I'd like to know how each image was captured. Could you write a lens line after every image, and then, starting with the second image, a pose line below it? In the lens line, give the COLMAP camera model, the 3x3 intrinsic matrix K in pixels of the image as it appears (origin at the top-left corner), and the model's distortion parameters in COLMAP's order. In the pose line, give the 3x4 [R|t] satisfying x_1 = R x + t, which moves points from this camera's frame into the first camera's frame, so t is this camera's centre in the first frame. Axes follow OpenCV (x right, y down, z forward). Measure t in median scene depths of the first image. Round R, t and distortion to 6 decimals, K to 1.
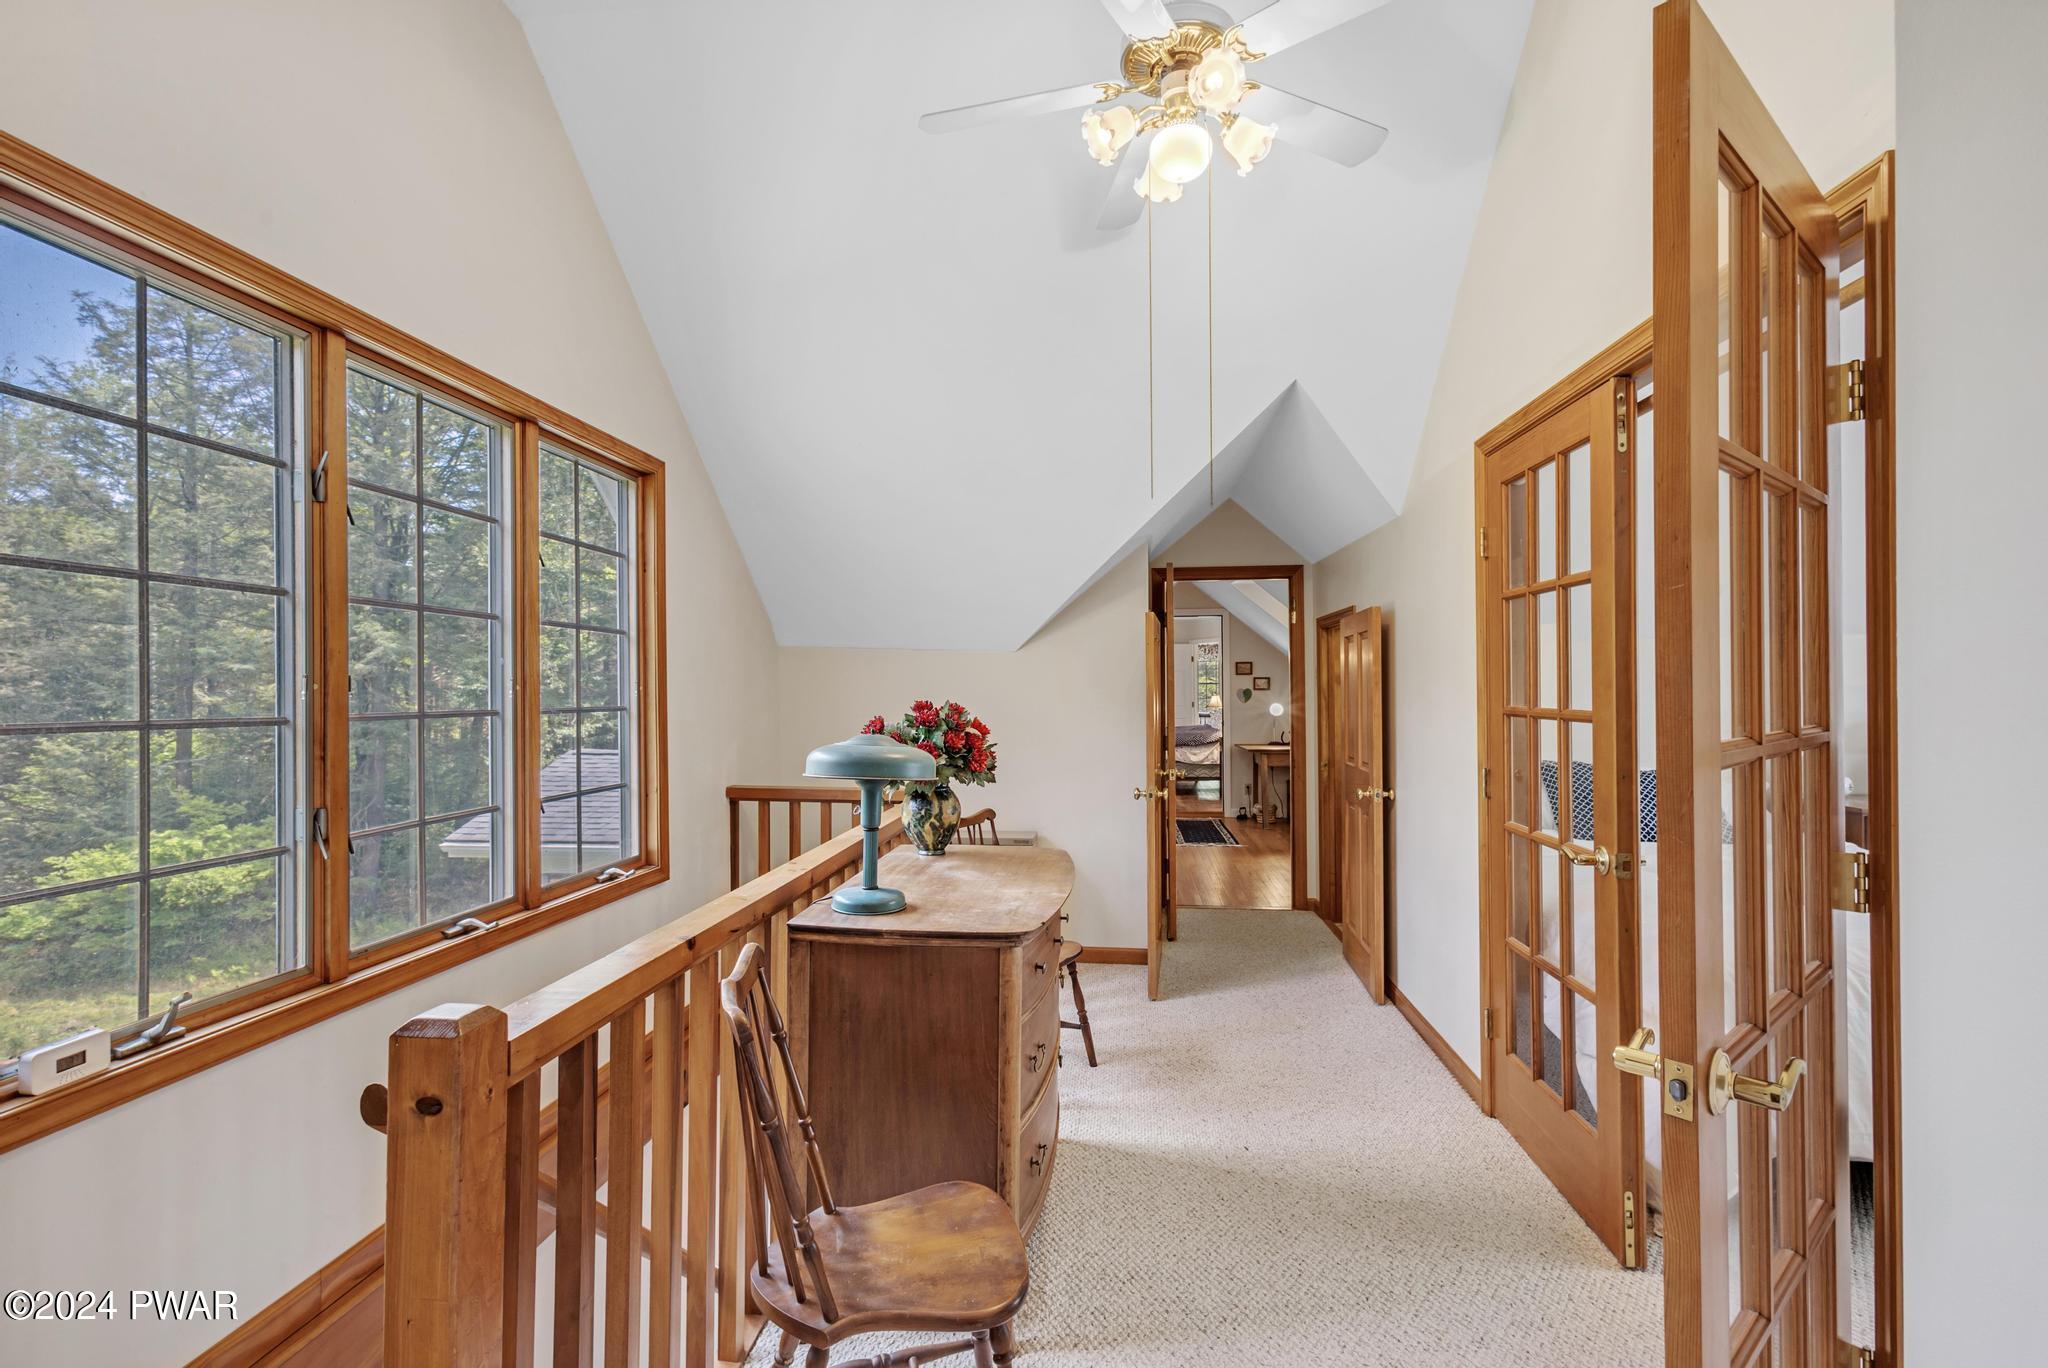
lens RADIAL K [[969.1, 0, 1020.4], [0, 969.1, 767.8], [0, 0, 1]] dist [0.012372, 0.000156]
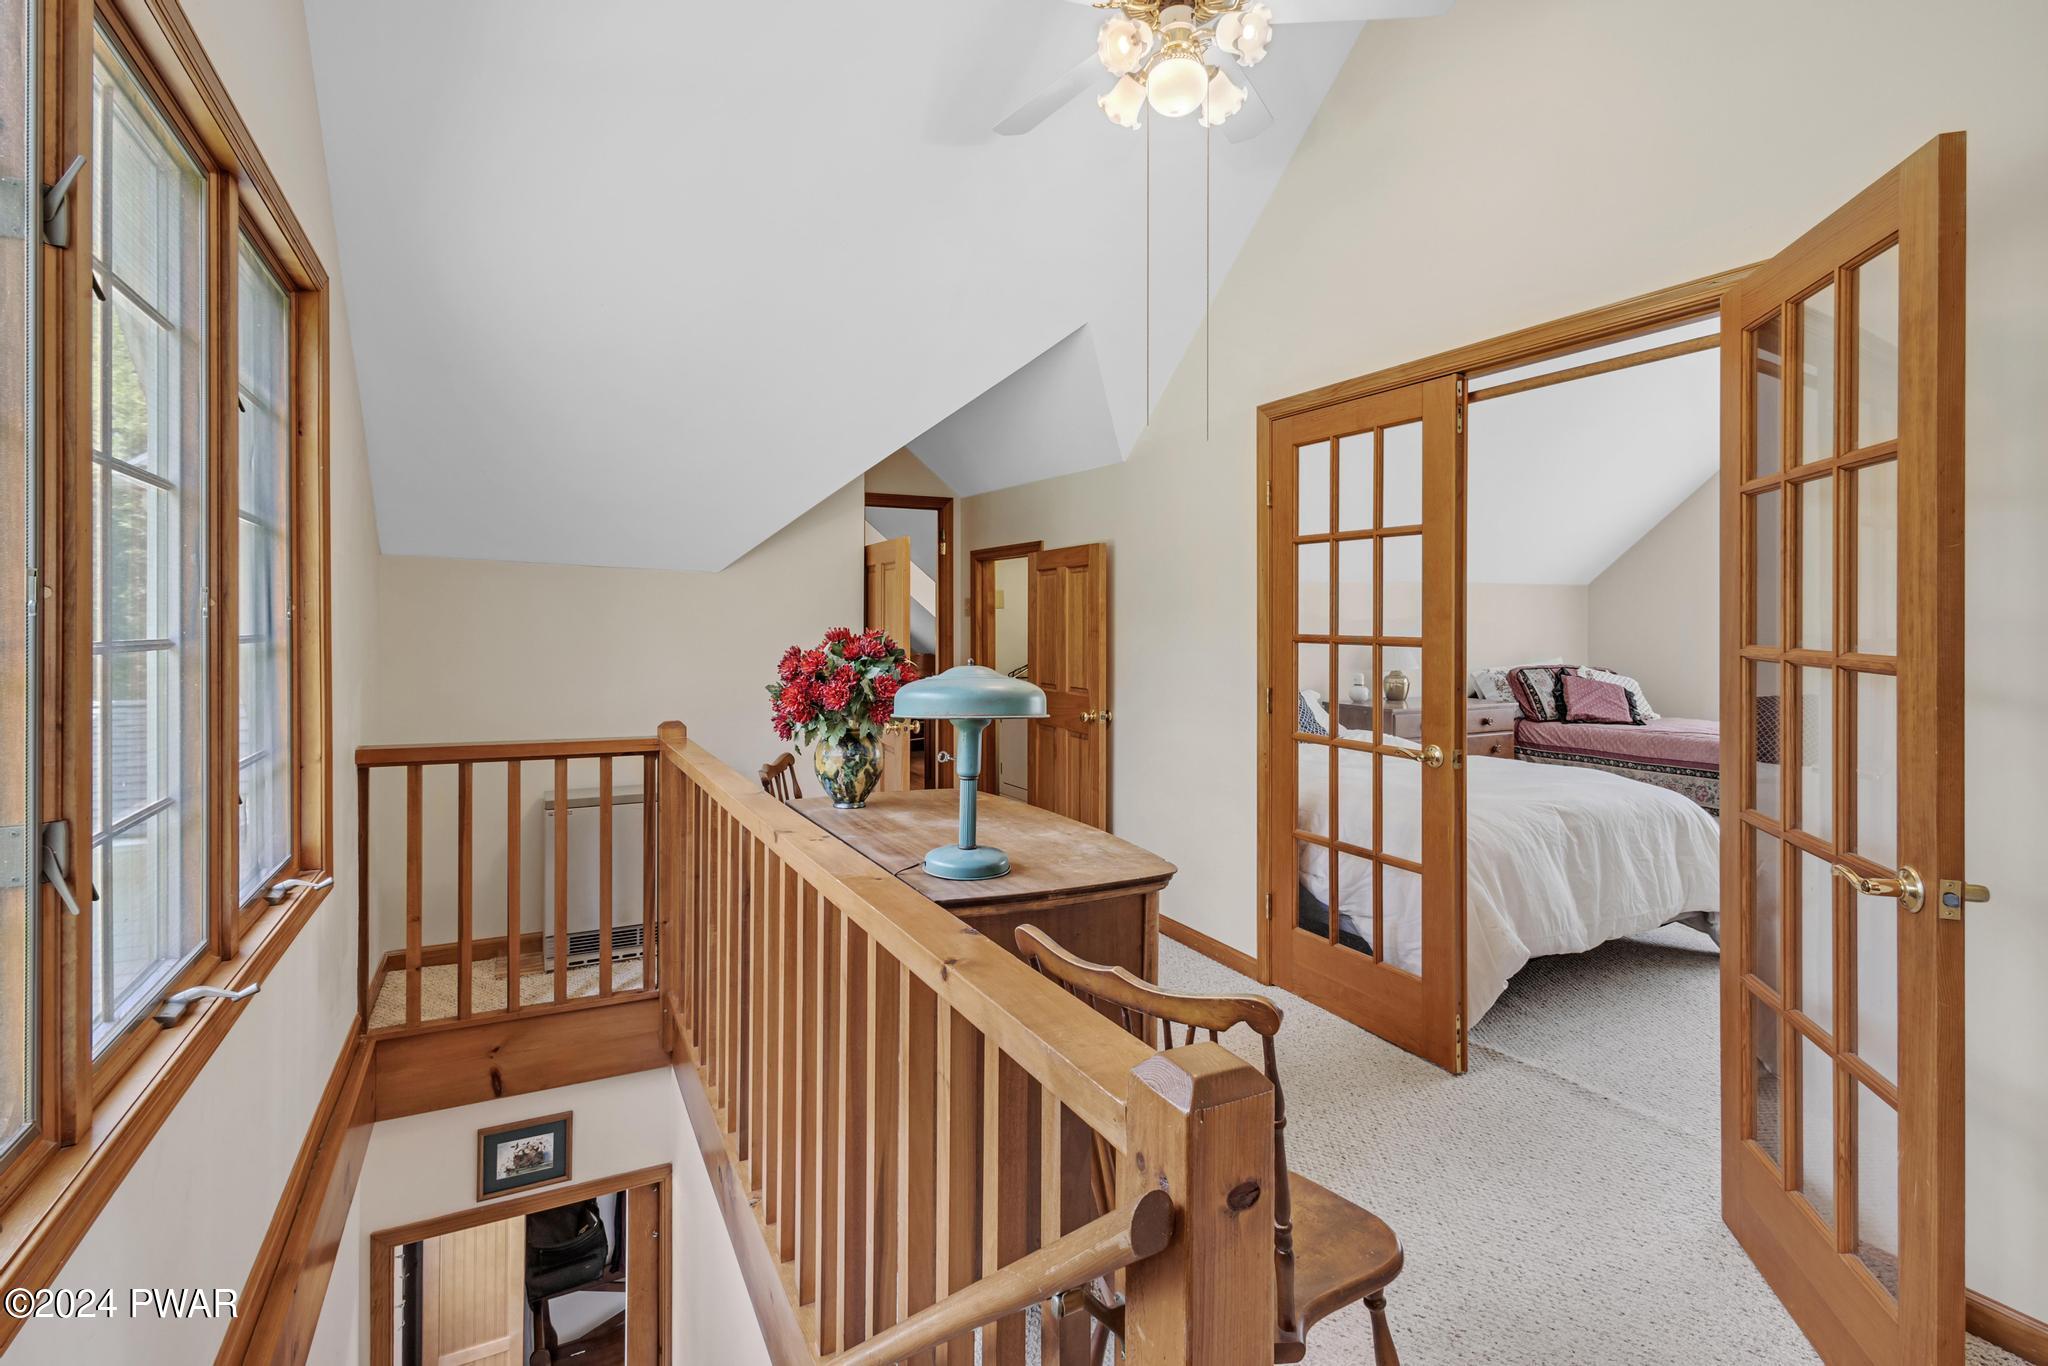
lens RADIAL K [[980.3, 0, 1022.0], [0, 980.3, 698.1], [0, 0, 1]] dist [0.006240, 0.000240]
pose [[0.830932, -0.034933, 0.555277, -0.449431], [0.036417, 0.999302, 0.008372, -0.008625], [-0.555181, 0.013265, 0.831624, 0.200478]]
